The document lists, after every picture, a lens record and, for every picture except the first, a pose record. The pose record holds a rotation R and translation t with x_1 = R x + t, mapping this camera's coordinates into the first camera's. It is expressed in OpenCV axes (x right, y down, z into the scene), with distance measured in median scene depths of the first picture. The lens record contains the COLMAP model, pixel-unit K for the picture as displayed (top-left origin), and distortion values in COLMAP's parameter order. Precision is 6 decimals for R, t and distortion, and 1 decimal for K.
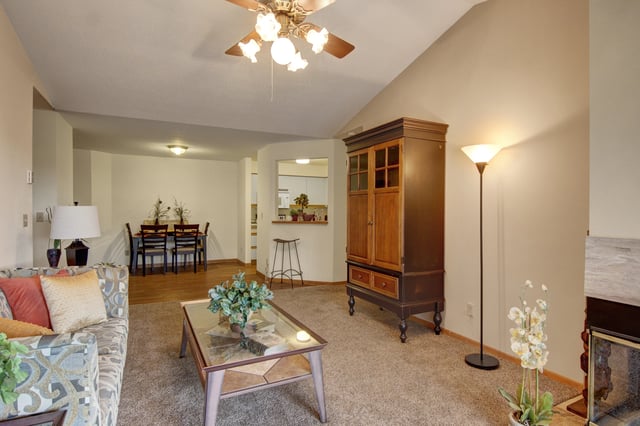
lens RADIAL K [[361.5, 0, 320.0], [0, 361.5, 213.0], [0, 0, 1]] dist [-0.001356, 0.000046]
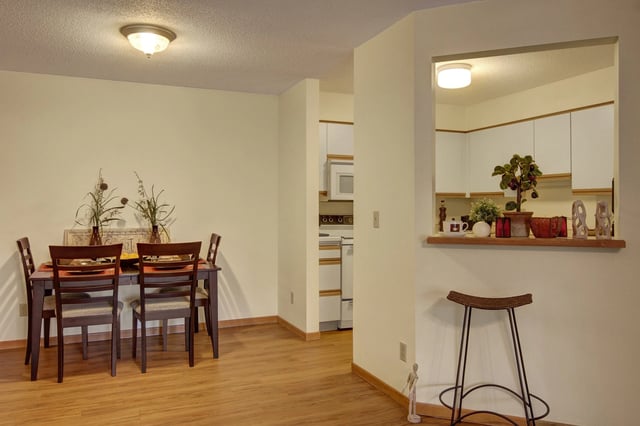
lens RADIAL K [[494.8, 0, 320.0], [0, 494.8, 213.0], [0, 0, 1]] dist [-0.000977, 0.003652]
pose [[0.999816, -0.001536, -0.019113, -0.194224], [0.001641, 0.999984, 0.005489, -0.002708], [0.019105, -0.005520, 0.999802, 0.463719]]
